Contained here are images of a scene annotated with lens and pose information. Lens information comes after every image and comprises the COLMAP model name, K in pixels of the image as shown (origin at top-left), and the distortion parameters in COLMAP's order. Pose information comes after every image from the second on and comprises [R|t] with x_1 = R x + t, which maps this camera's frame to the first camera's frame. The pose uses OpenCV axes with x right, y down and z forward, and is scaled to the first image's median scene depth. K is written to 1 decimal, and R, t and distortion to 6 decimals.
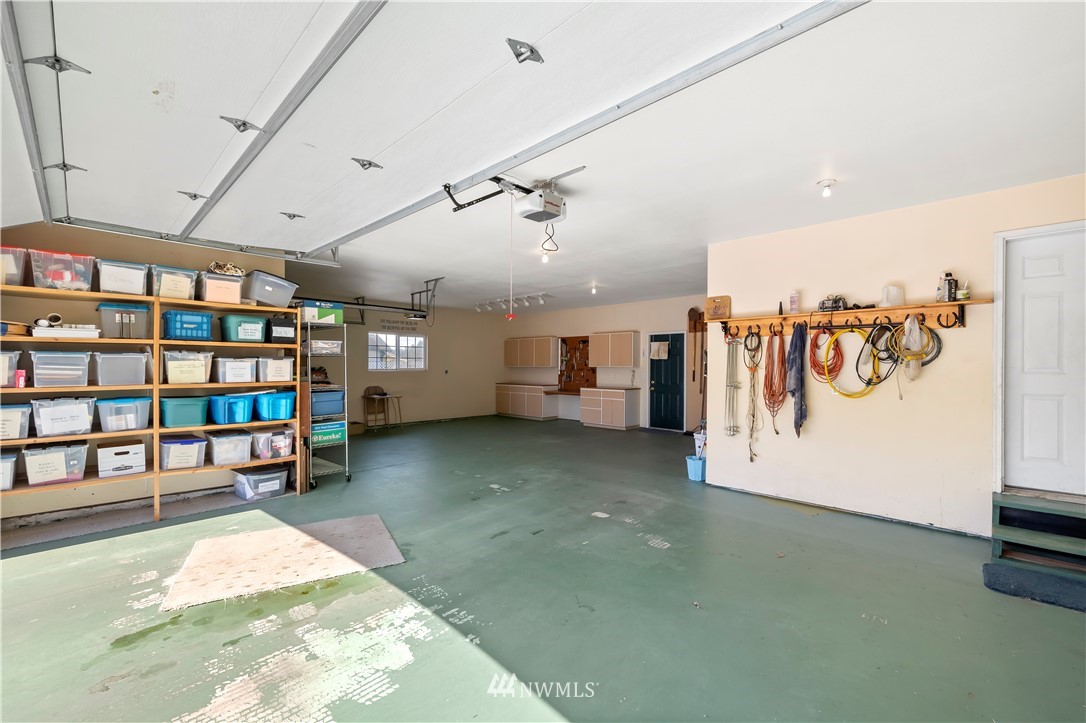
lens RADIAL K [[462.1, 0, 542.8], [0, 462.1, 363.0], [0, 0, 1]] dist [-0.000703, 0.000637]
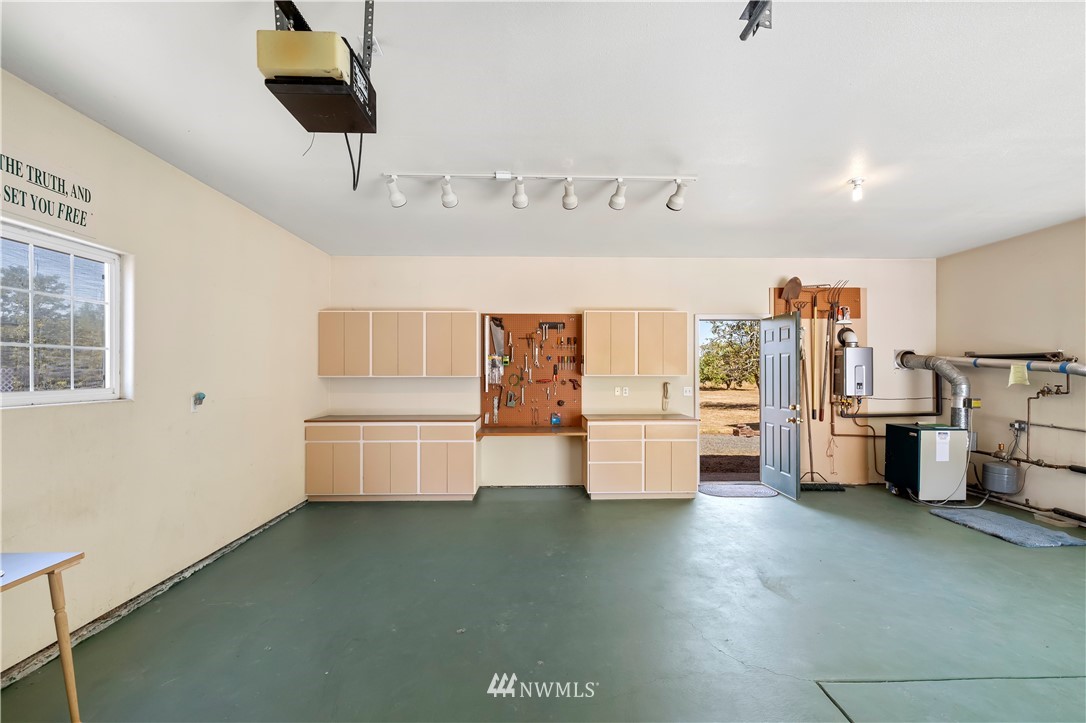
lens RADIAL K [[462.1, 0, 545.7], [0, 462.1, 368.6], [0, 0, 1]] dist [-0.000703, 0.000637]
pose [[0.684942, 0.005795, 0.728575, -0.252710], [-0.000461, 0.999972, -0.007520, 0.003326], [-0.728598, 0.004815, 0.684925, 0.618404]]
